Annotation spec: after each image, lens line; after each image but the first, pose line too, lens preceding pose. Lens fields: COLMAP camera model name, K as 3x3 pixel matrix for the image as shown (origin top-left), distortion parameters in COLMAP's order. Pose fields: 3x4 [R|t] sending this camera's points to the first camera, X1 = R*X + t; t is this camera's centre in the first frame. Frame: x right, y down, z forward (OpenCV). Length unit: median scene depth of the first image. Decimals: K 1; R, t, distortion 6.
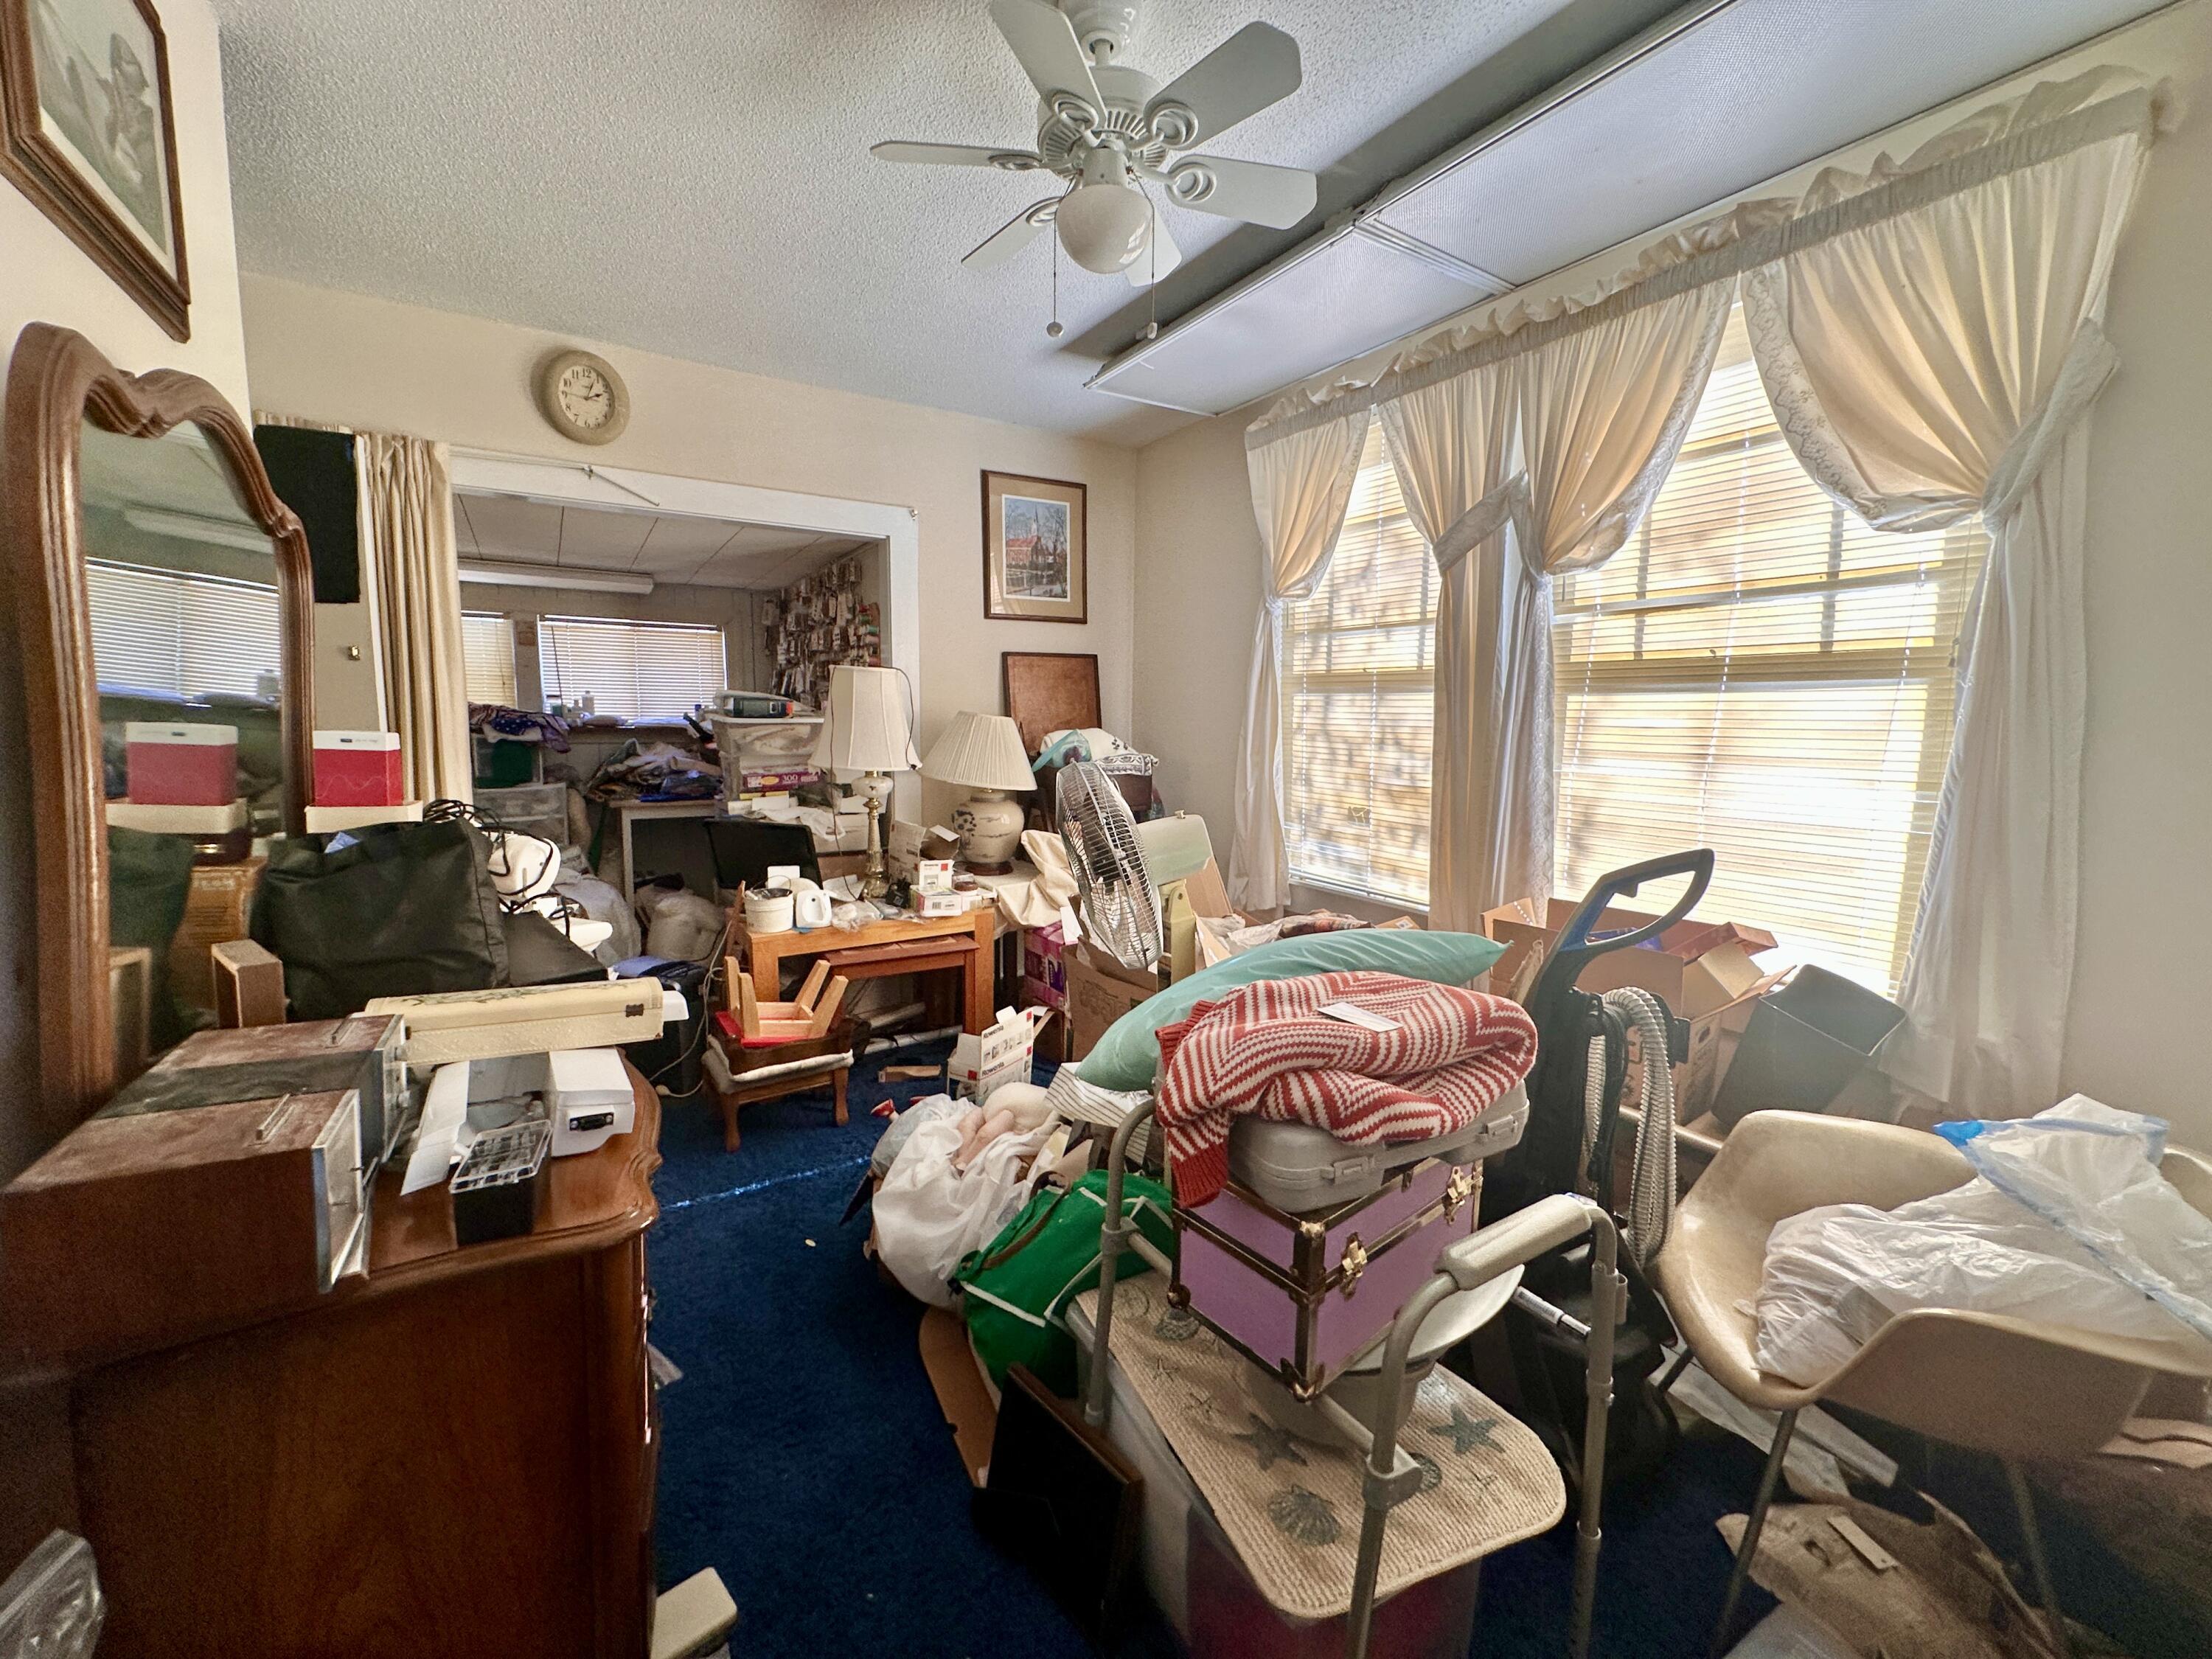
lens RADIAL K [[878.4, 0, 1106.0], [0, 878.4, 827.8], [0, 0, 1]] dist [-0.009176, -0.000158]
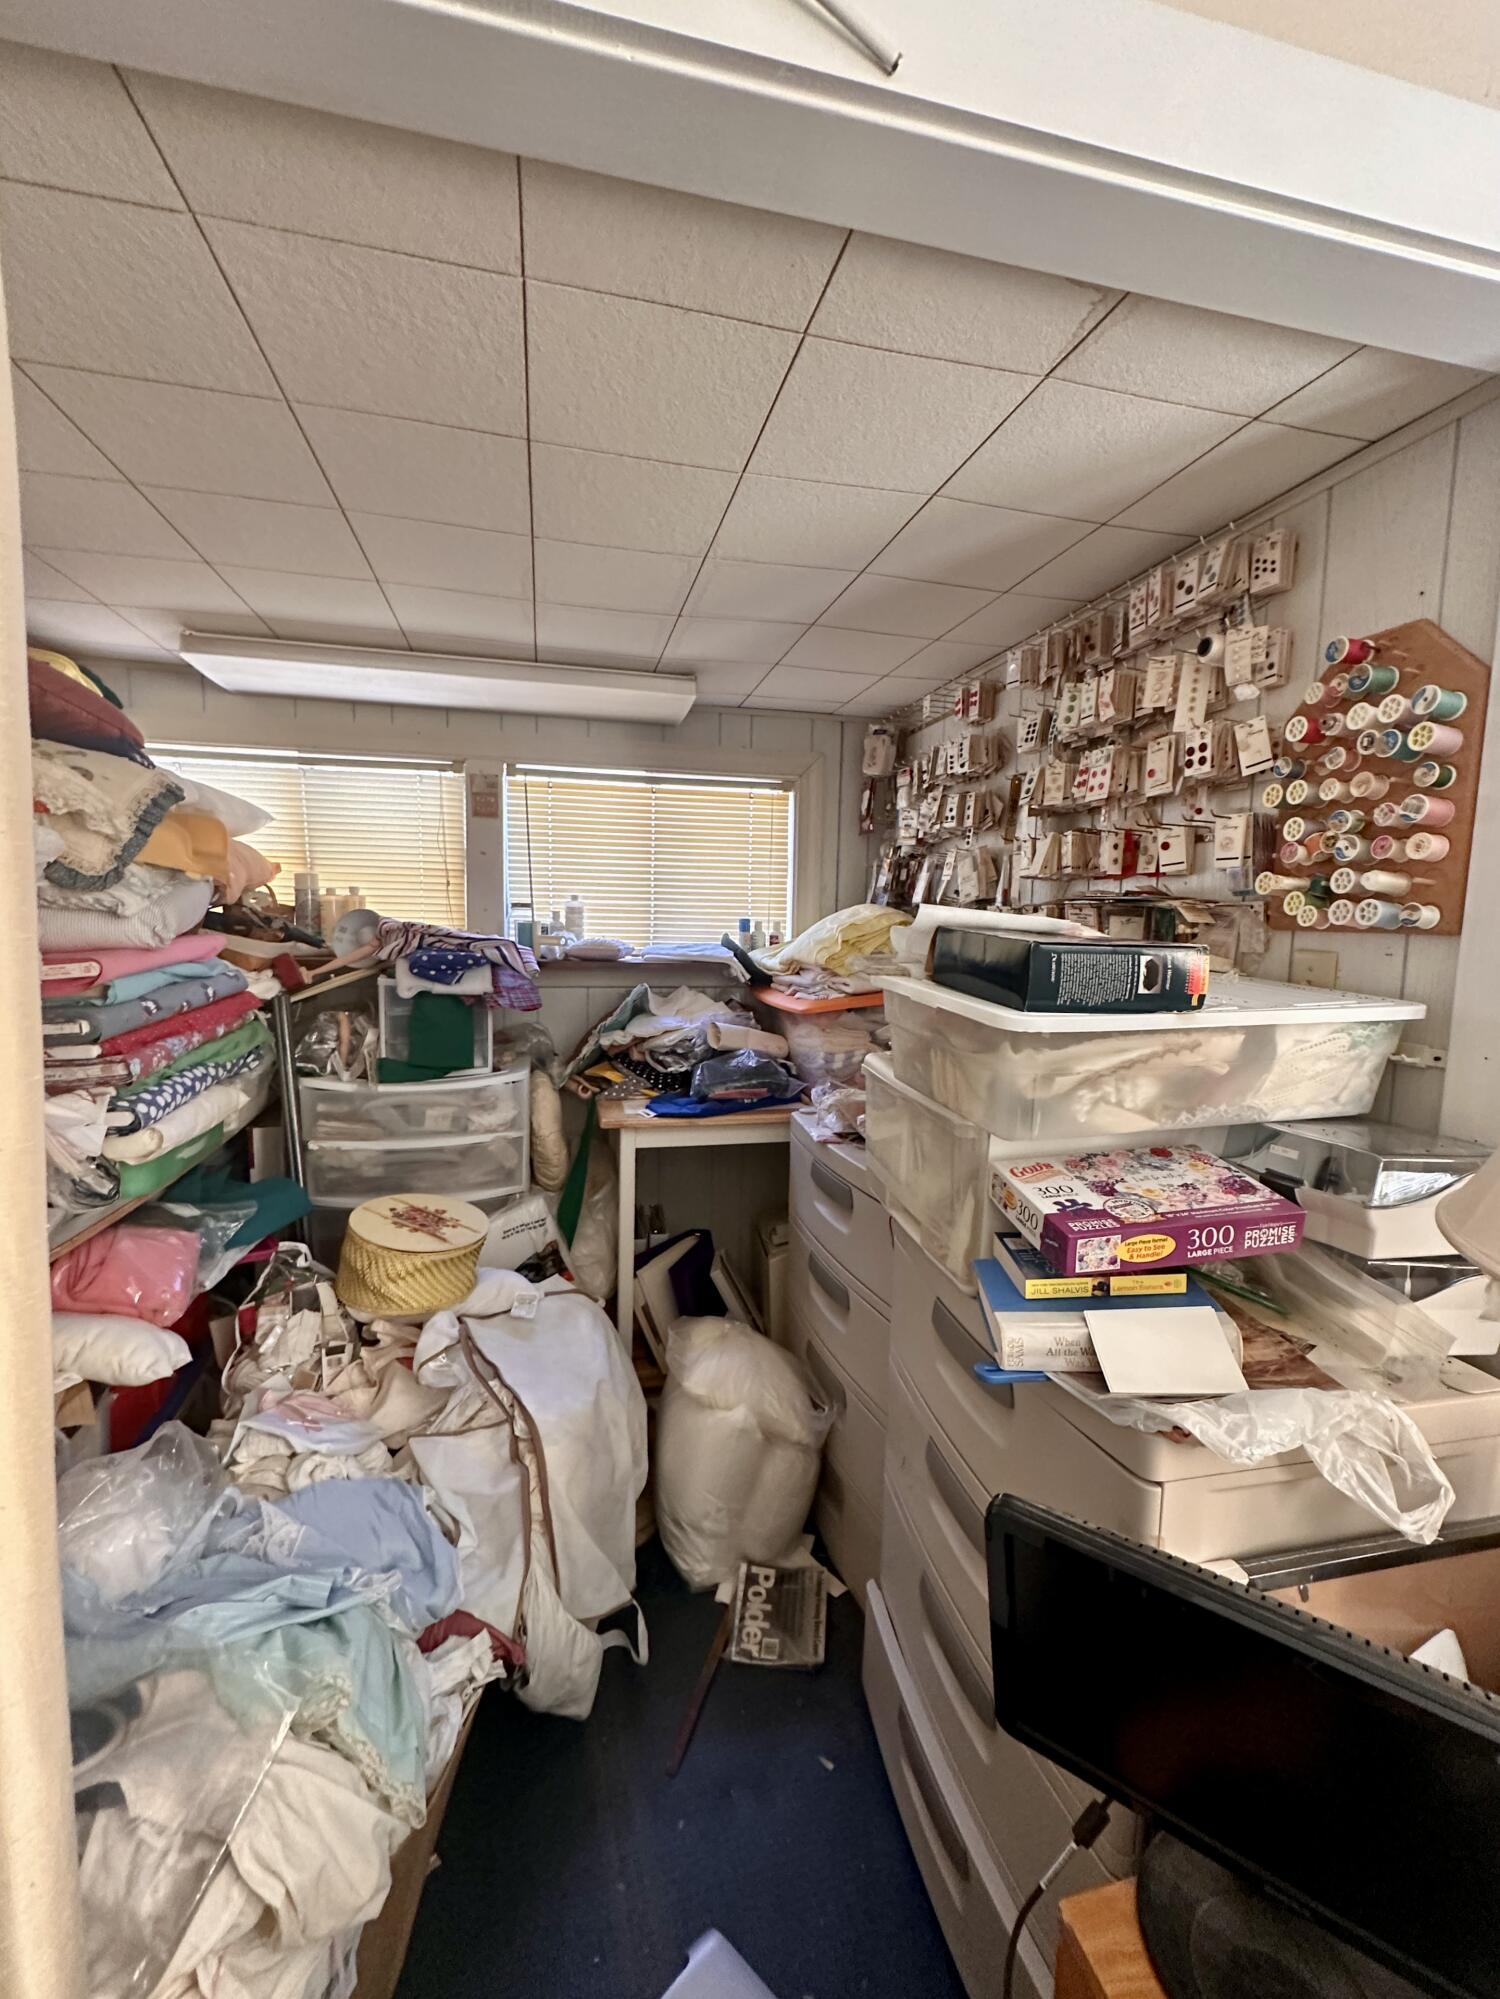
lens RADIAL K [[793.8, 0, 742.5], [0, 793.8, 992.4], [0, 0, 1]] dist [-0.009176, -0.000158]
pose [[0.946665, 0.043693, -0.319243, -0.331386], [-0.050409, 0.998647, -0.012803, -0.095664], [0.318252, 0.028213, 0.947586, 0.564390]]
